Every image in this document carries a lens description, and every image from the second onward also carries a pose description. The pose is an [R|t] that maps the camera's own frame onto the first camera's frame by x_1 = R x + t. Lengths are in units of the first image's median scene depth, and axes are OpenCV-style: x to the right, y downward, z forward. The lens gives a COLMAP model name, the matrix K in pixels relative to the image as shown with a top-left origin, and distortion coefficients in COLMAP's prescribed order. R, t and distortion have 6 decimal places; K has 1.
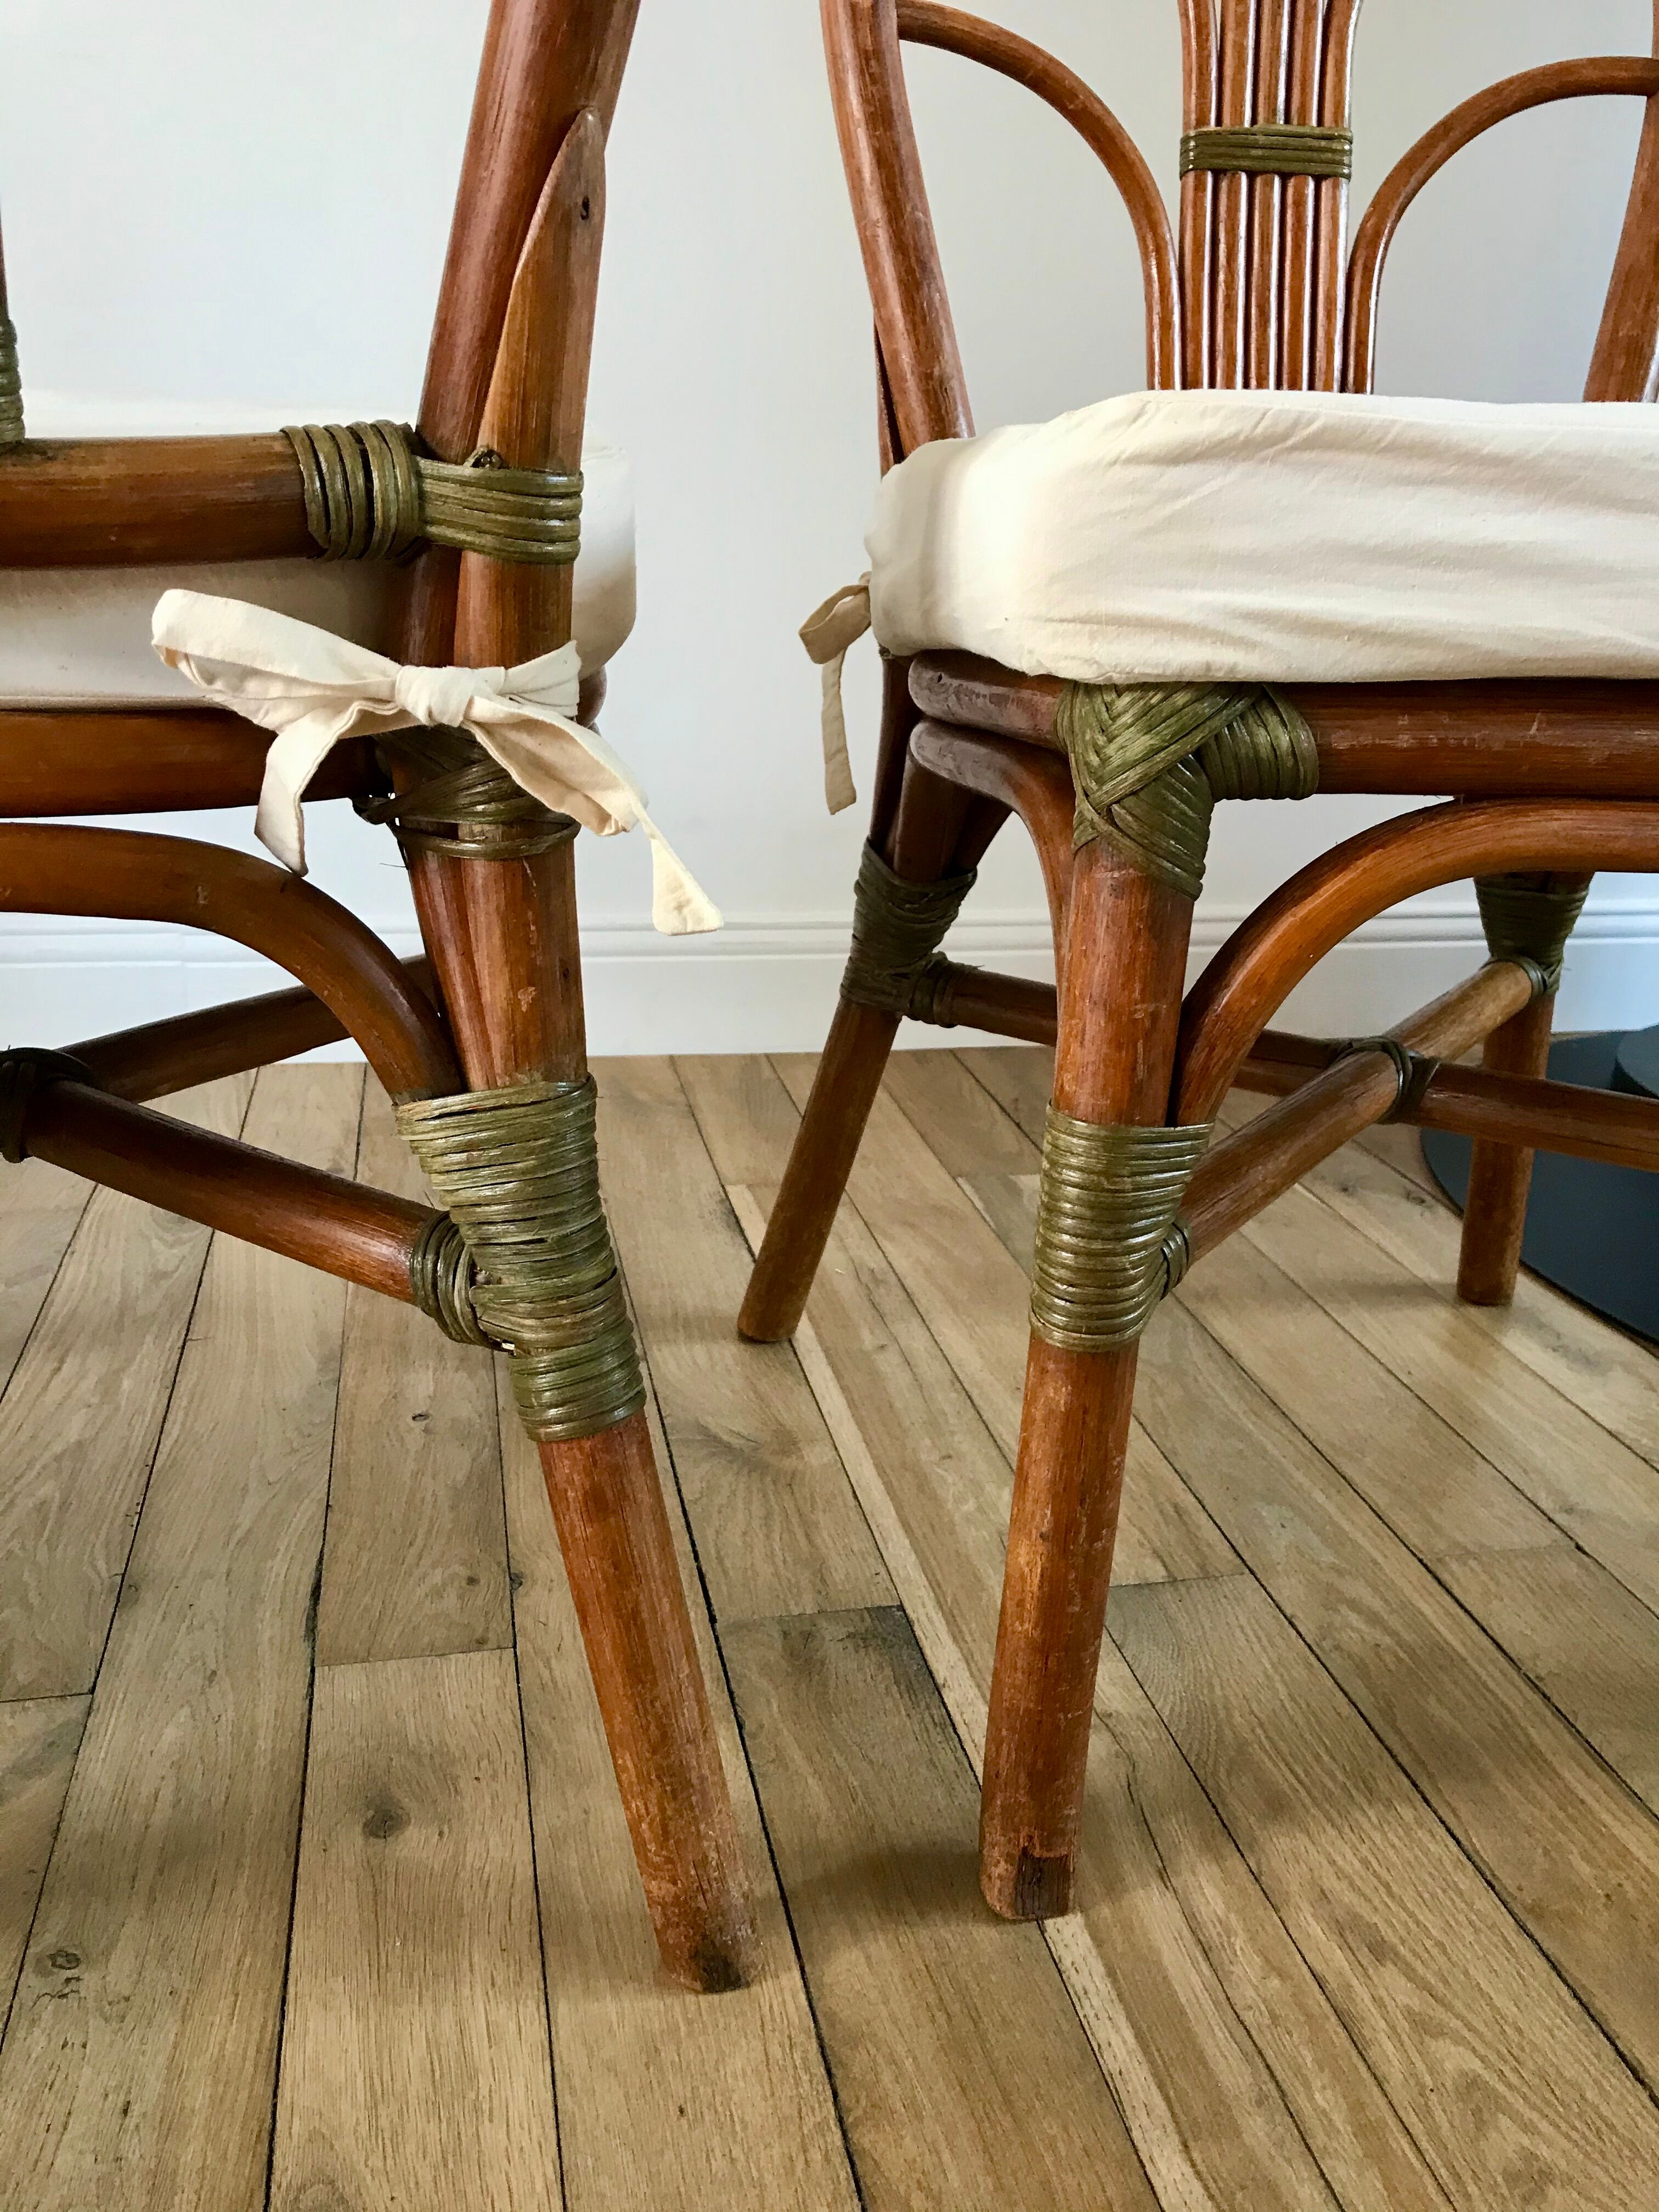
lens RADIAL K [[1836.5, 0, 844.1], [0, 1836.5, 1098.0], [0, 0, 1]] dist [0.037592, -0.034156]
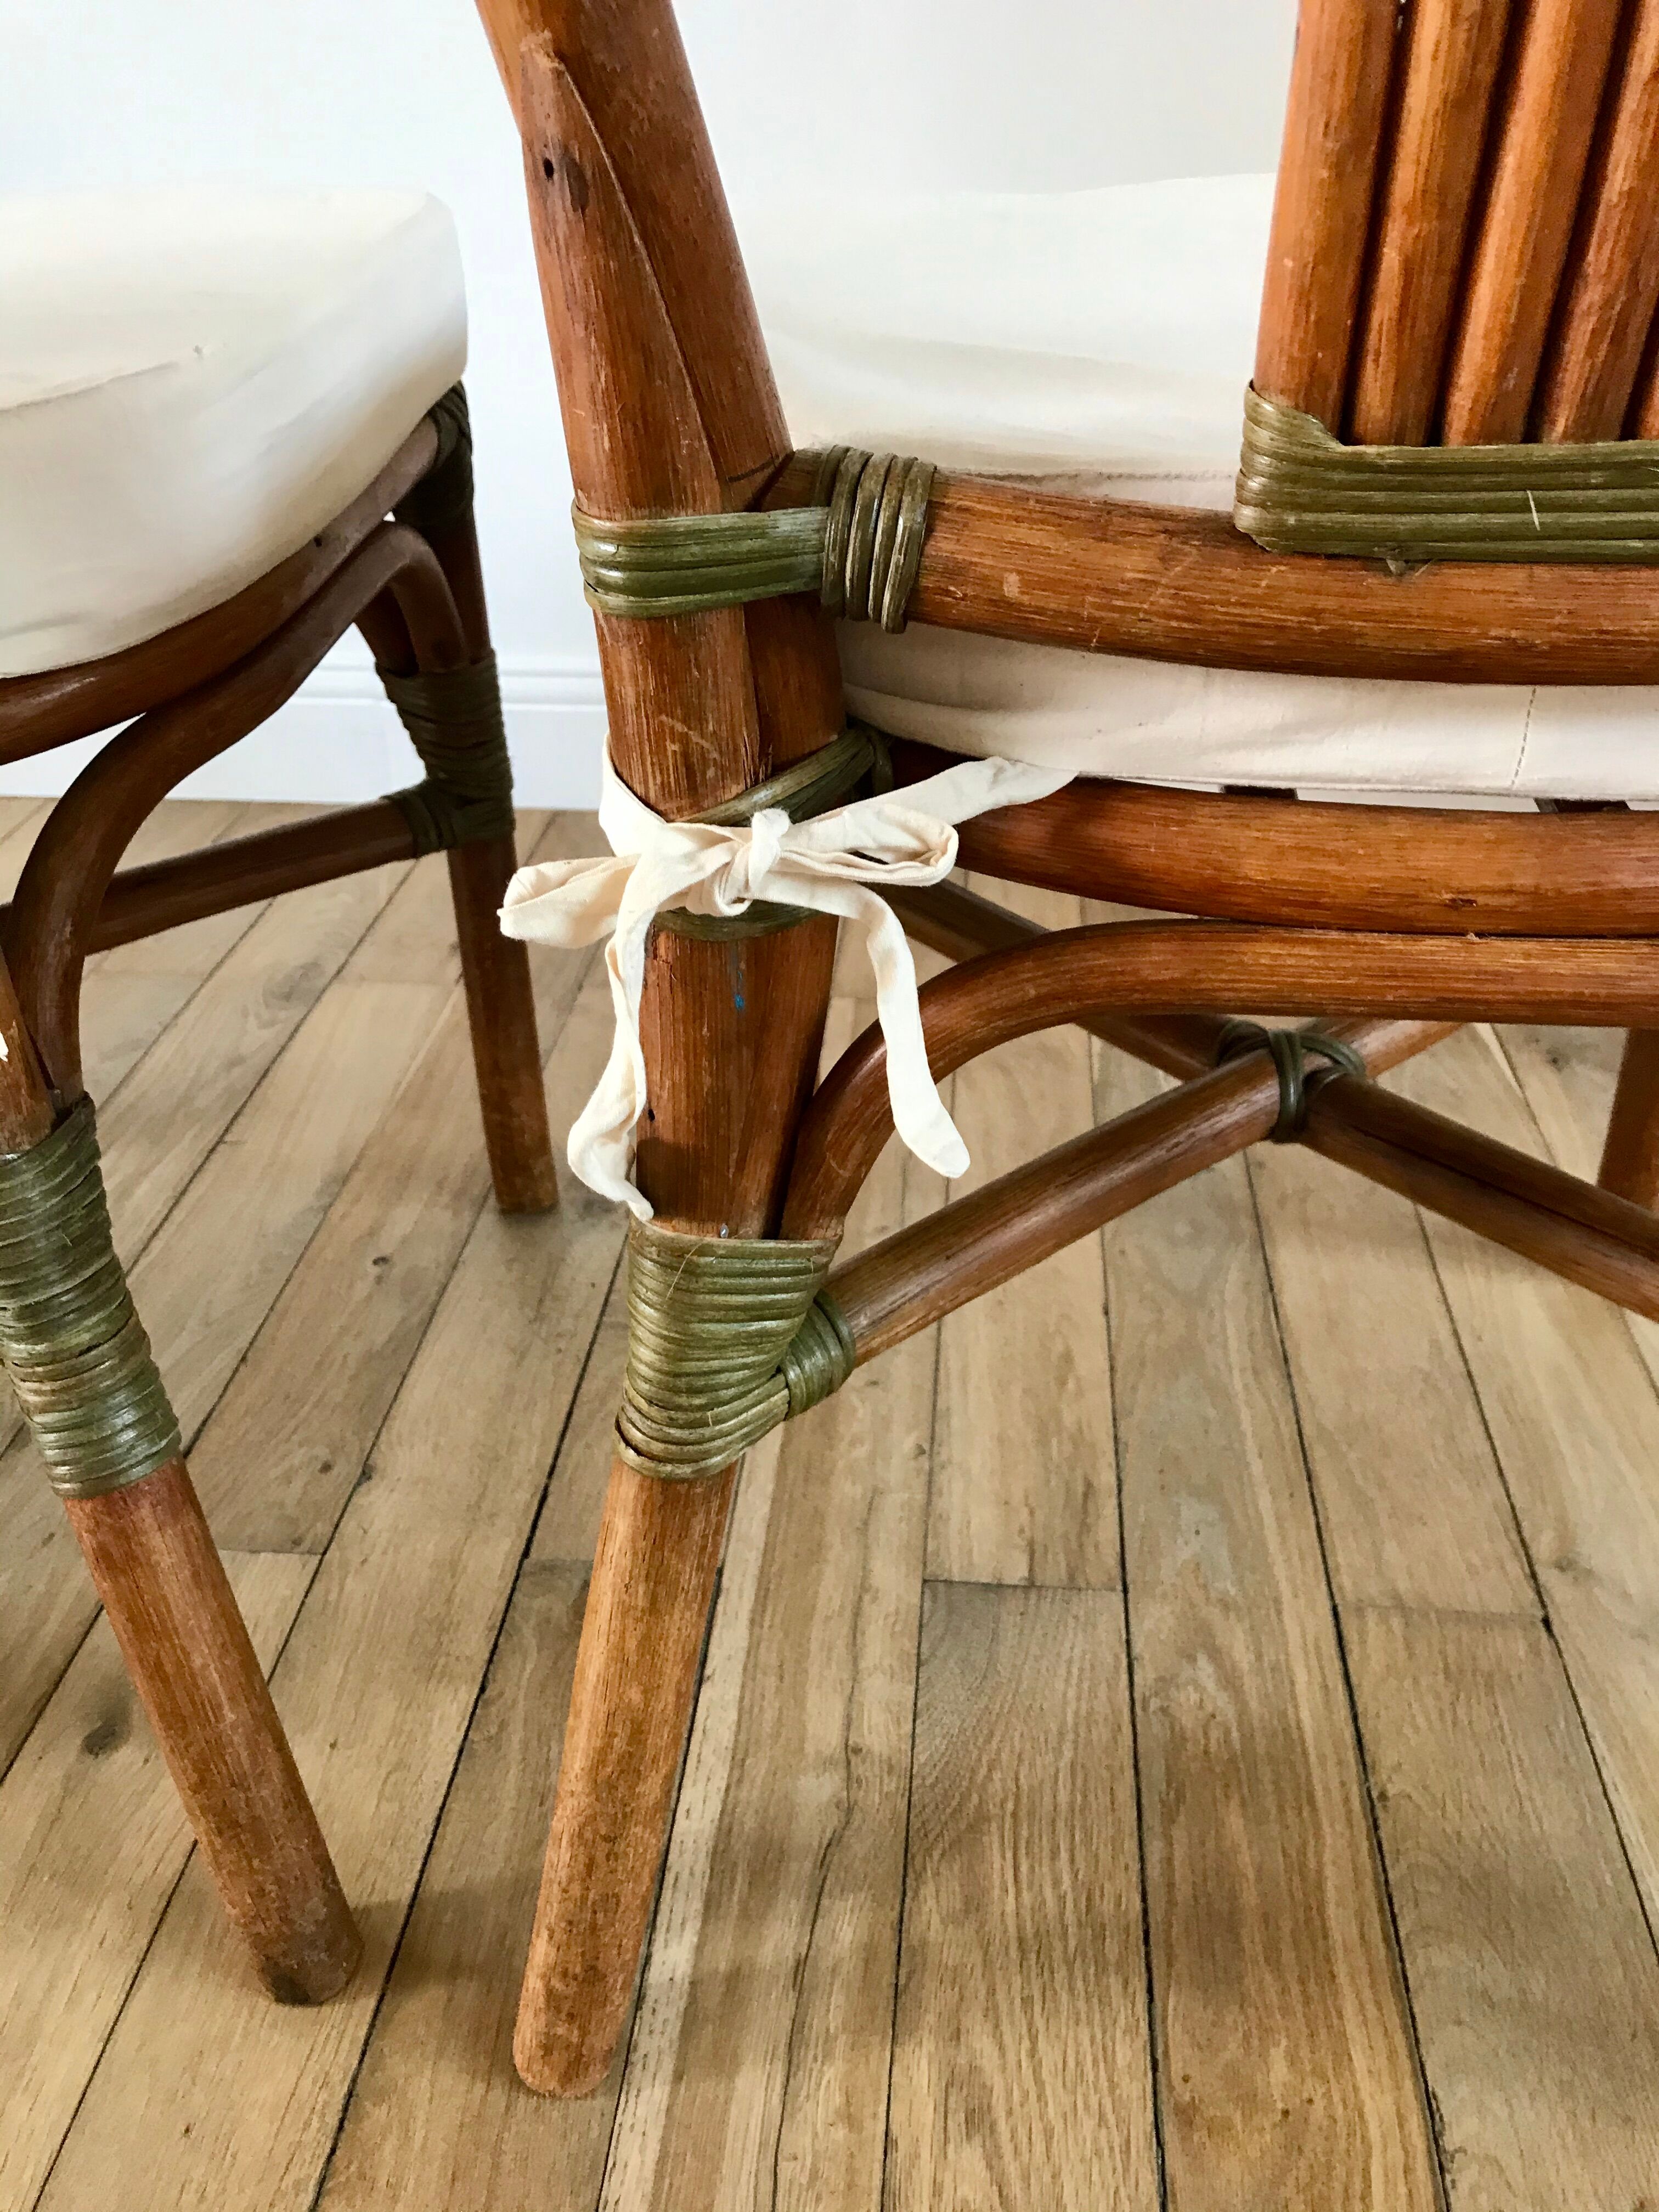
lens RADIAL K [[1836.5, 0, 845.5], [0, 1836.5, 1113.5], [0, 0, 1]] dist [0.037592, -0.034156]
pose [[0.953059, 0.110906, -0.281742, 0.347999], [-0.045999, 0.972736, 0.227309, -0.176813], [0.299270, -0.203679, 0.932176, 0.196996]]
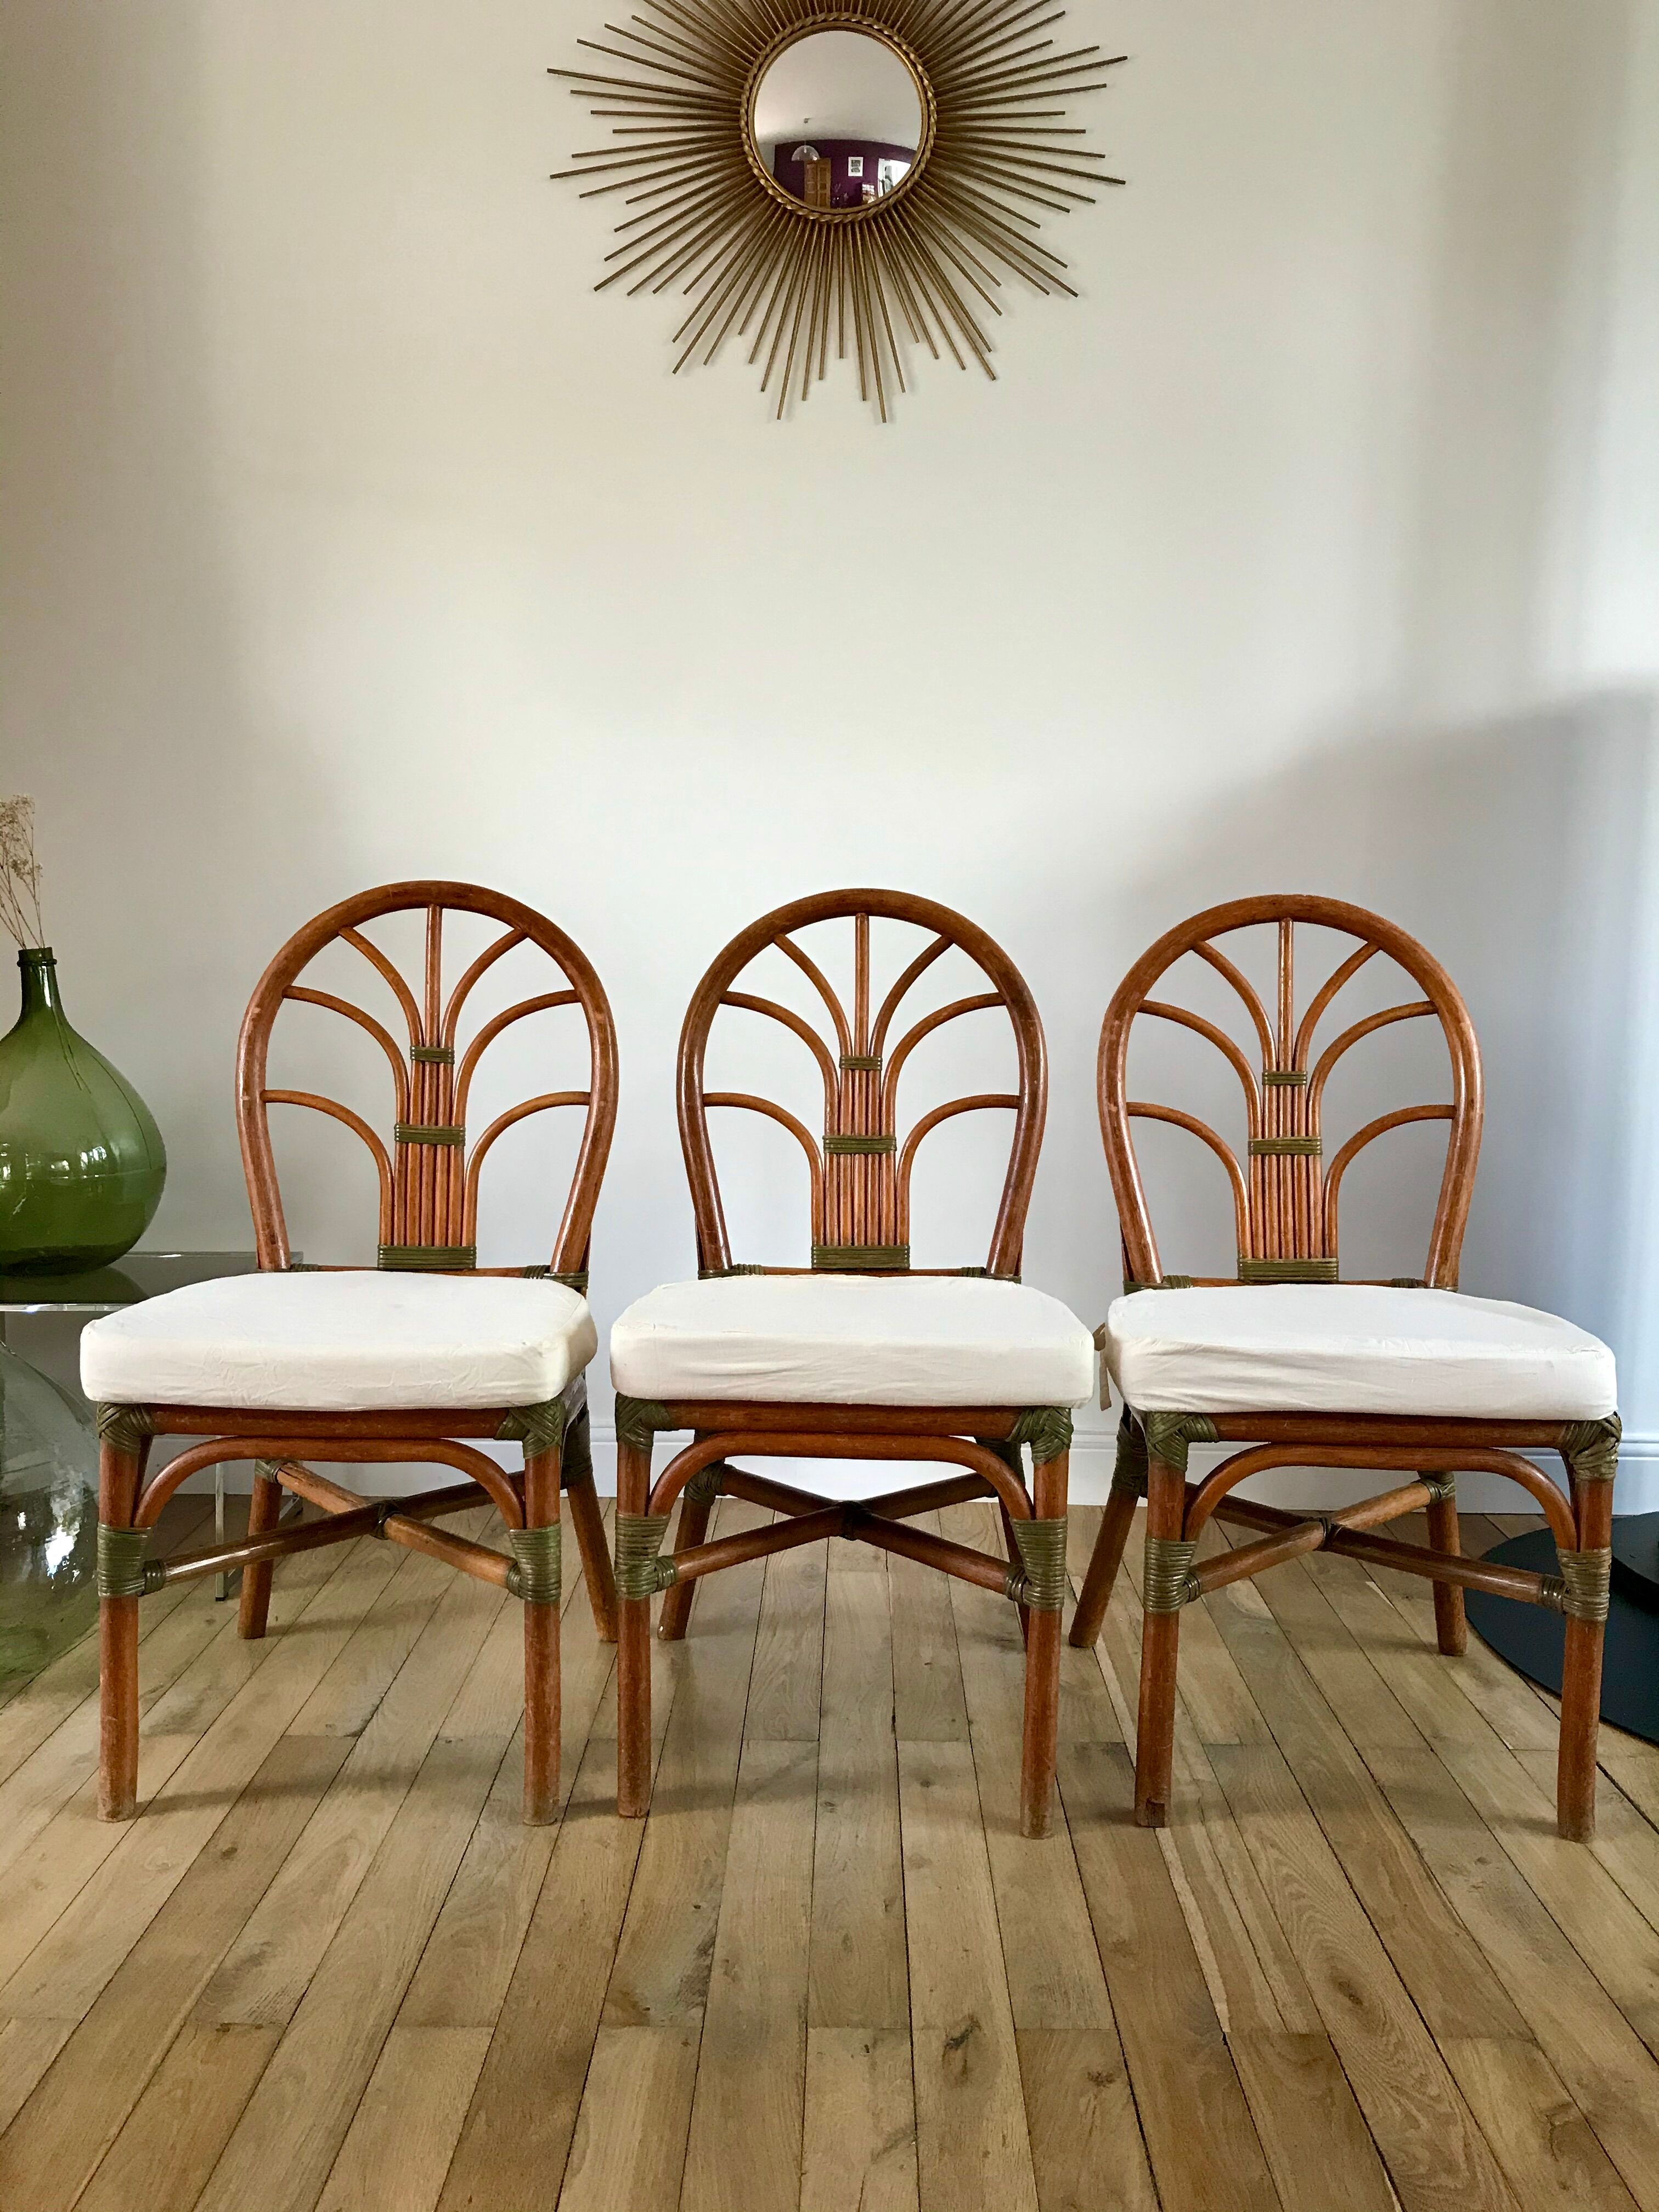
lens RADIAL K [[1832.0, 0, 844.2], [0, 1832.0, 1089.1], [0, 0, 1]] dist [0.043339, -0.037246]
pose [[0.975046, -0.008058, -0.221858, 0.231339], [-0.044319, 0.972160, -0.230089, 0.009285], [0.217536, 0.234179, 0.947543, -1.715951]]
